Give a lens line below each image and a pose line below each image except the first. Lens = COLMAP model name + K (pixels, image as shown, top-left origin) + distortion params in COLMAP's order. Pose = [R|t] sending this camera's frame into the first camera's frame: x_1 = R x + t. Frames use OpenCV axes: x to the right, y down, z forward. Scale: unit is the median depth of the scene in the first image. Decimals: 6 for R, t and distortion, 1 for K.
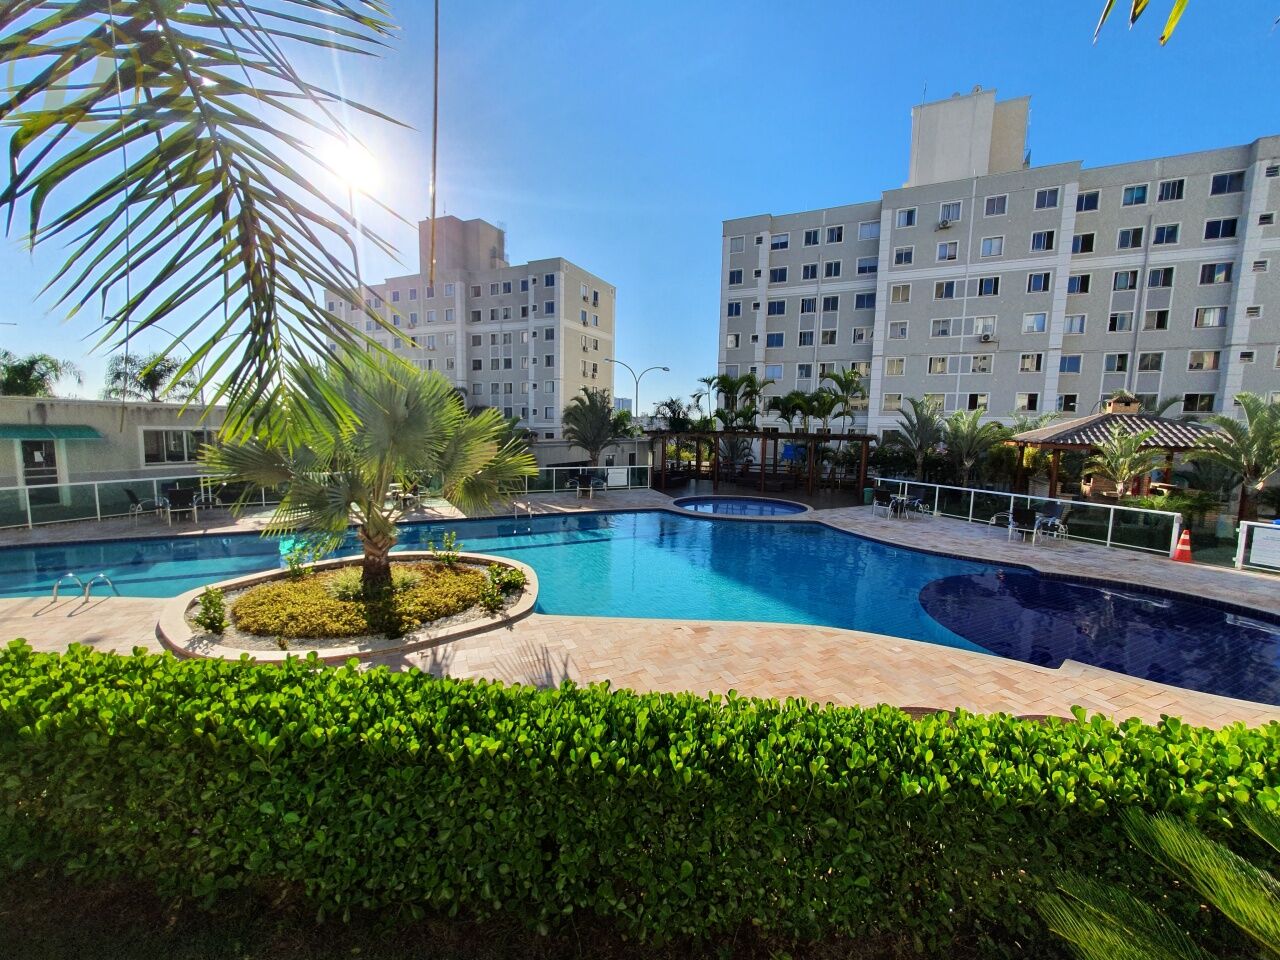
lens RADIAL K [[509.5, 0, 639.8], [0, 509.5, 480.1], [0, 0, 1]] dist [-0.021749, -0.000025]
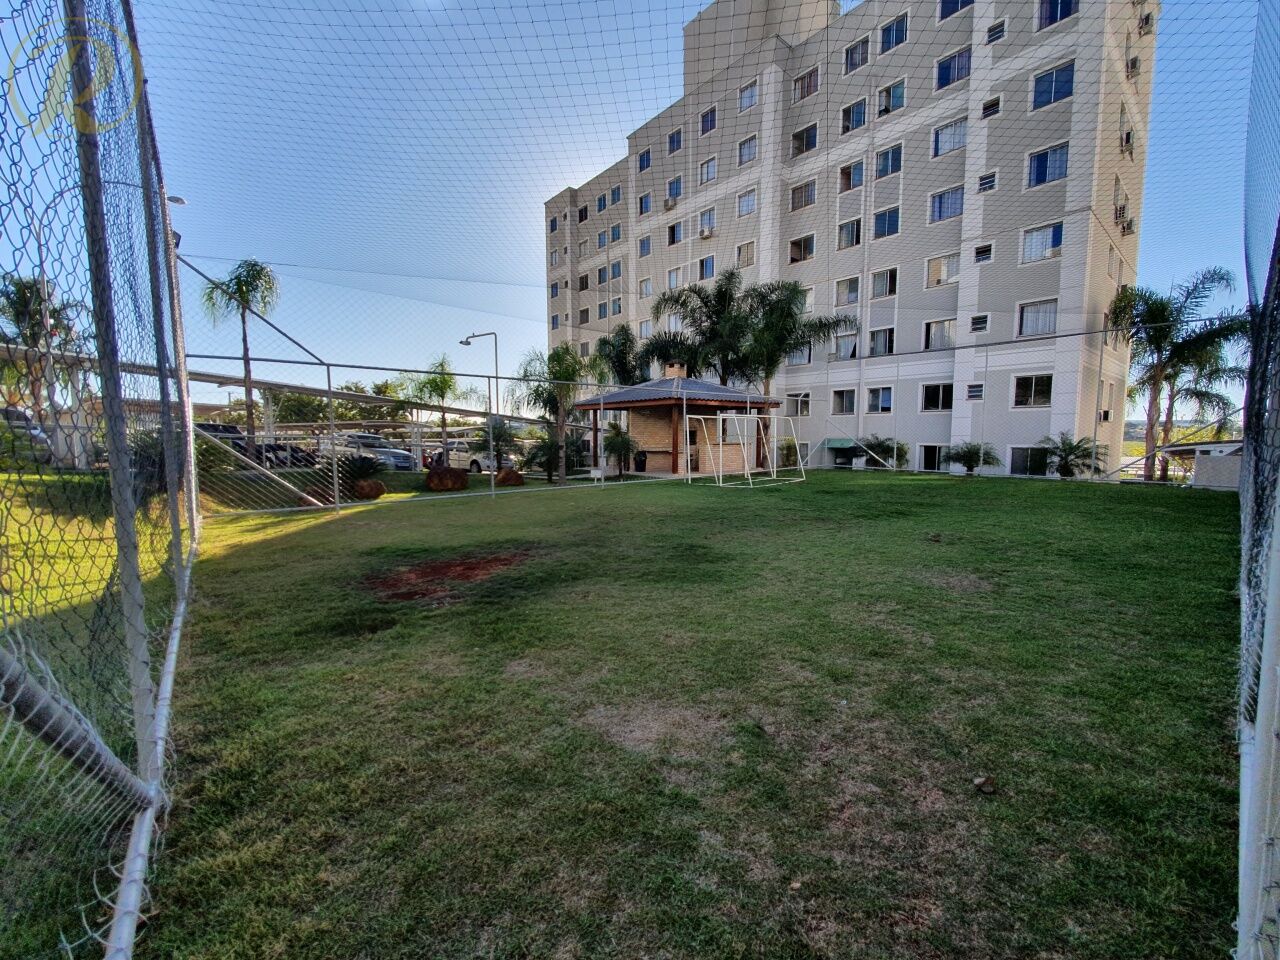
lens RADIAL K [[509.5, 0, 640.1], [0, 509.5, 482.3], [0, 0, 1]] dist [-0.021749, -0.000025]
pose [[0.913884, 0.017194, -0.405611, -0.274391], [-0.027277, 0.999446, -0.019093, -0.001137], [0.405058, 0.028513, 0.913846, 0.544055]]
